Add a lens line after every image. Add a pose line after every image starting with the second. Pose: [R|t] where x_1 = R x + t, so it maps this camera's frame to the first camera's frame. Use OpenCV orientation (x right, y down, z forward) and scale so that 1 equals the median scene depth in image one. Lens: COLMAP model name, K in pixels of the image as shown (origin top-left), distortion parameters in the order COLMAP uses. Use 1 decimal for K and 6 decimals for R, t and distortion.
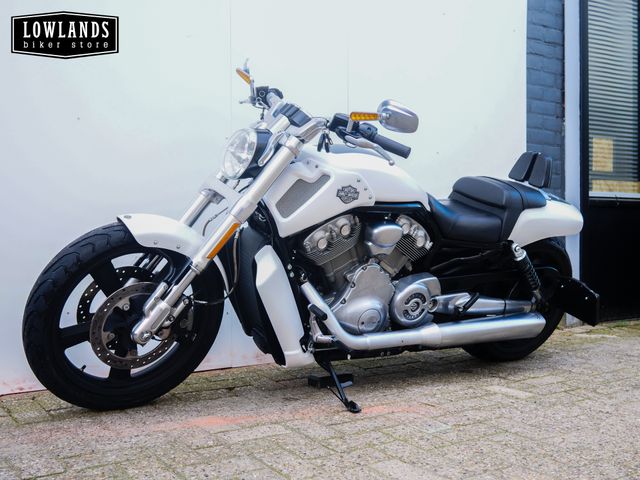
lens RADIAL K [[736.7, 0, 320.0], [0, 736.7, 240.0], [0, 0, 1]] dist [-0.009174, 0.004585]
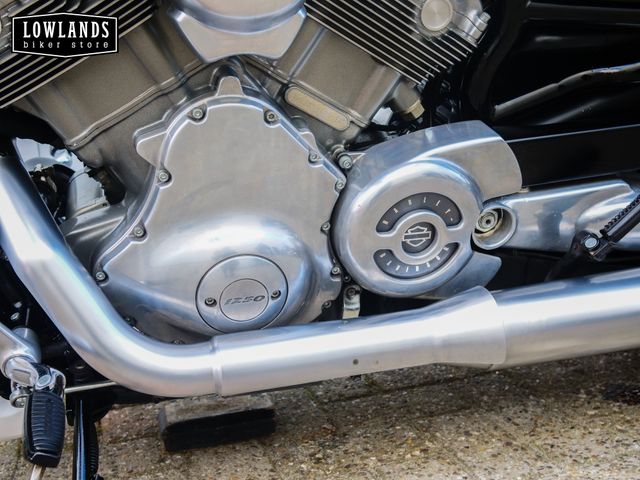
lens RADIAL K [[736.7, 0, 320.0], [0, 736.7, 240.0], [0, 0, 1]] dist [-0.009174, 0.004585]
pose [[0.957685, 0.009926, -0.287648, 0.186769], [0.046302, 0.981075, 0.188009, 0.035209], [0.284070, -0.193372, 0.939101, 0.749654]]
